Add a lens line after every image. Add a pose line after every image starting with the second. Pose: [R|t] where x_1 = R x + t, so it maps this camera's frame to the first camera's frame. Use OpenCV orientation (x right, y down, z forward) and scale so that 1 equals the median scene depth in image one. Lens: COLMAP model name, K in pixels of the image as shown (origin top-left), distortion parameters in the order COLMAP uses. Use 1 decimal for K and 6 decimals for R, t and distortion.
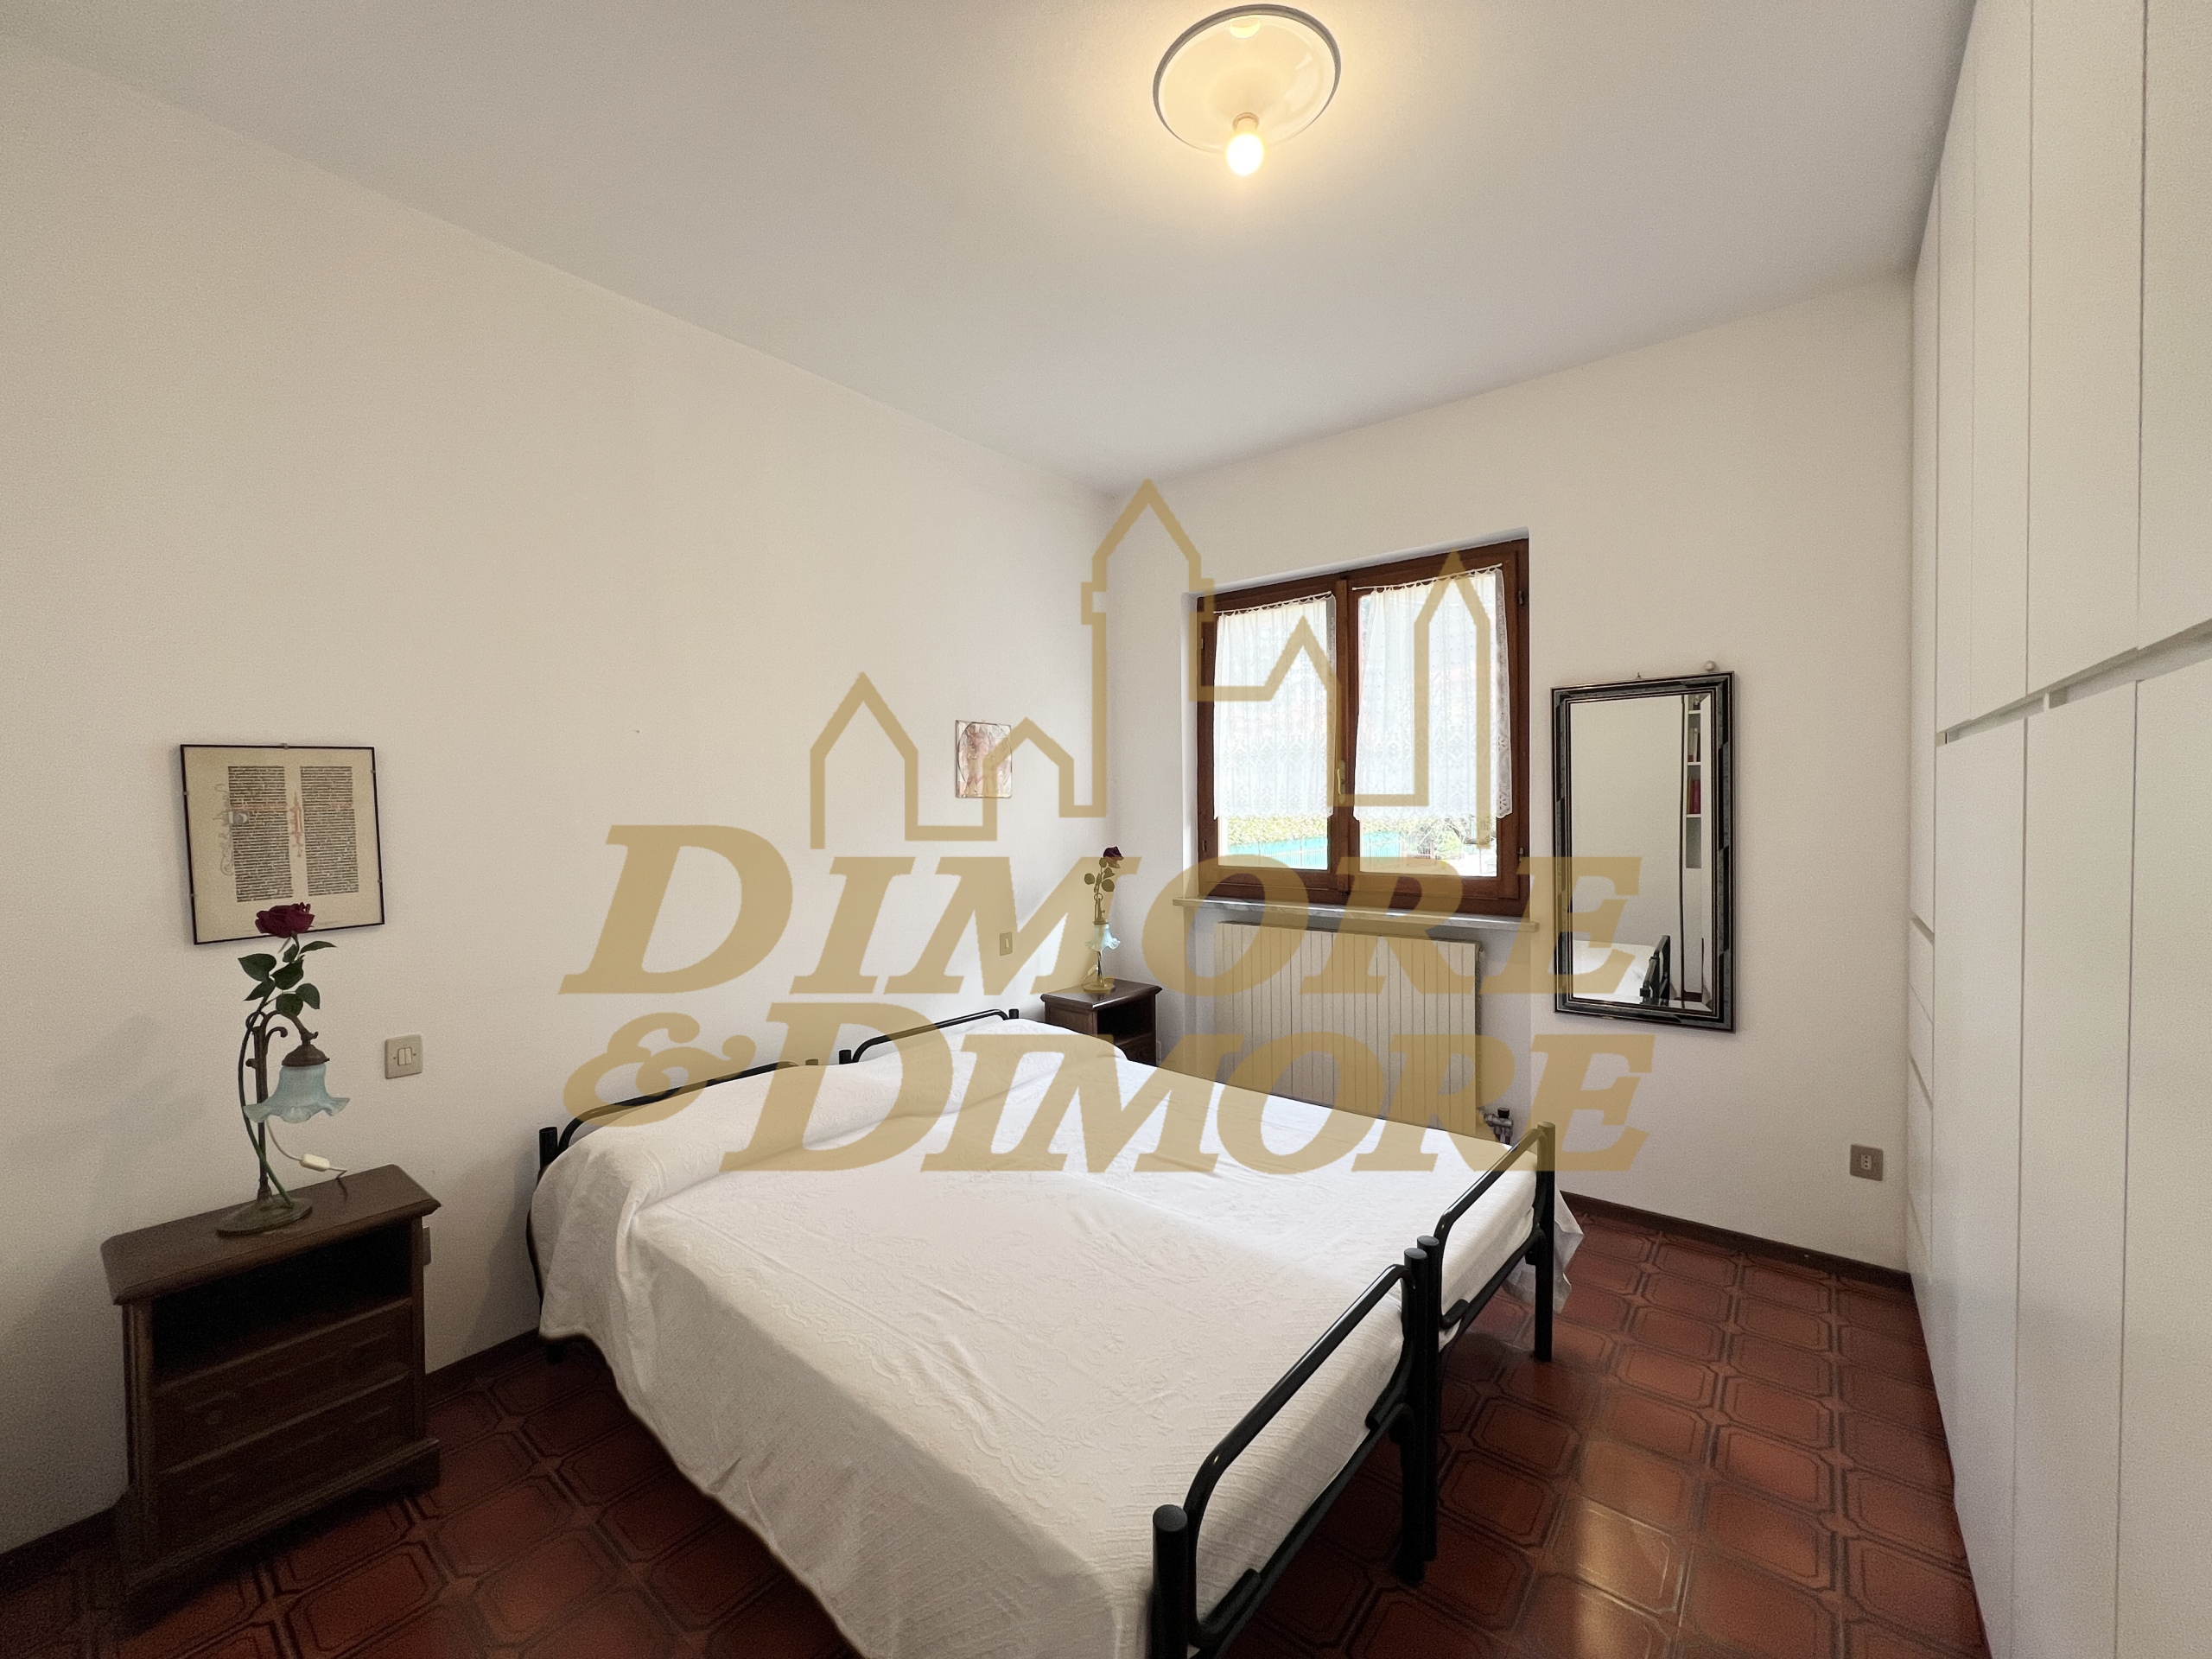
lens RADIAL K [[892.7, 0, 1097.5], [0, 892.7, 831.8], [0, 0, 1]] dist [-0.005266, -0.000224]
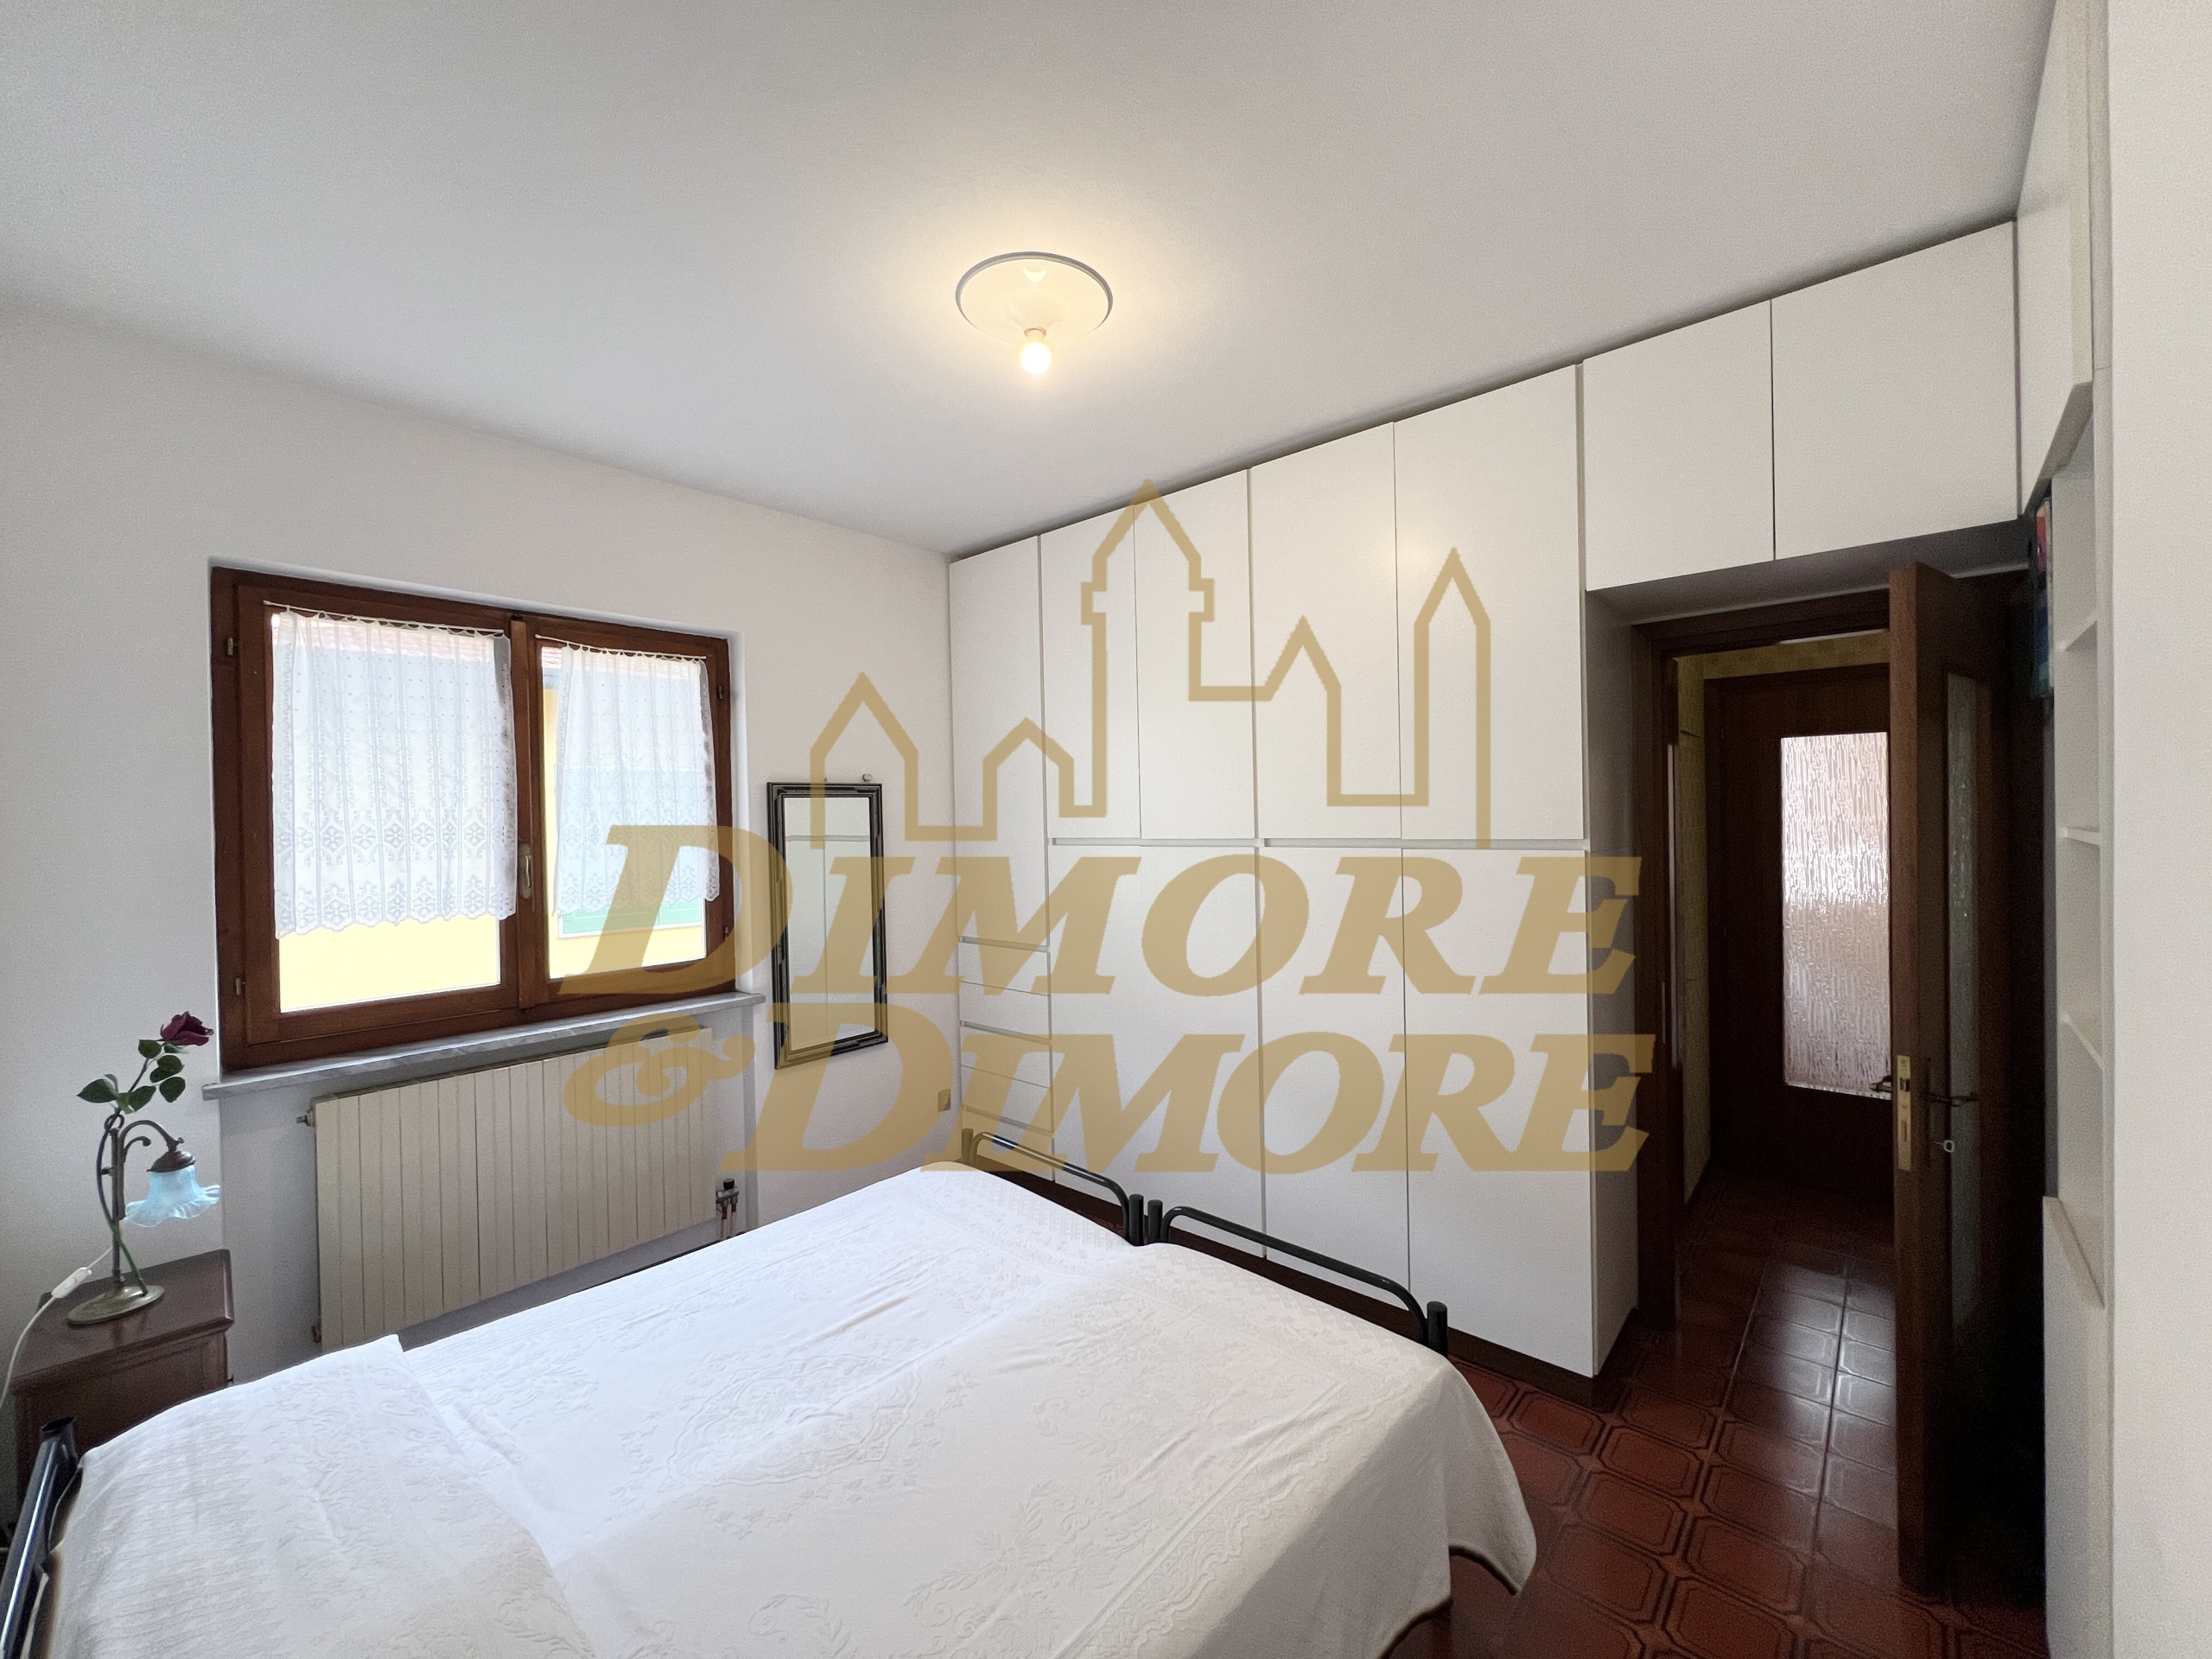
lens RADIAL K [[892.7, 0, 1102.3], [0, 892.7, 830.8], [0, 0, 1]] dist [-0.005266, -0.000224]
pose [[0.039915, -0.001680, 0.999202, -0.566424], [0.051812, 0.998657, -0.000391, -0.072680], [-0.997859, 0.051786, 0.039948, 0.503809]]
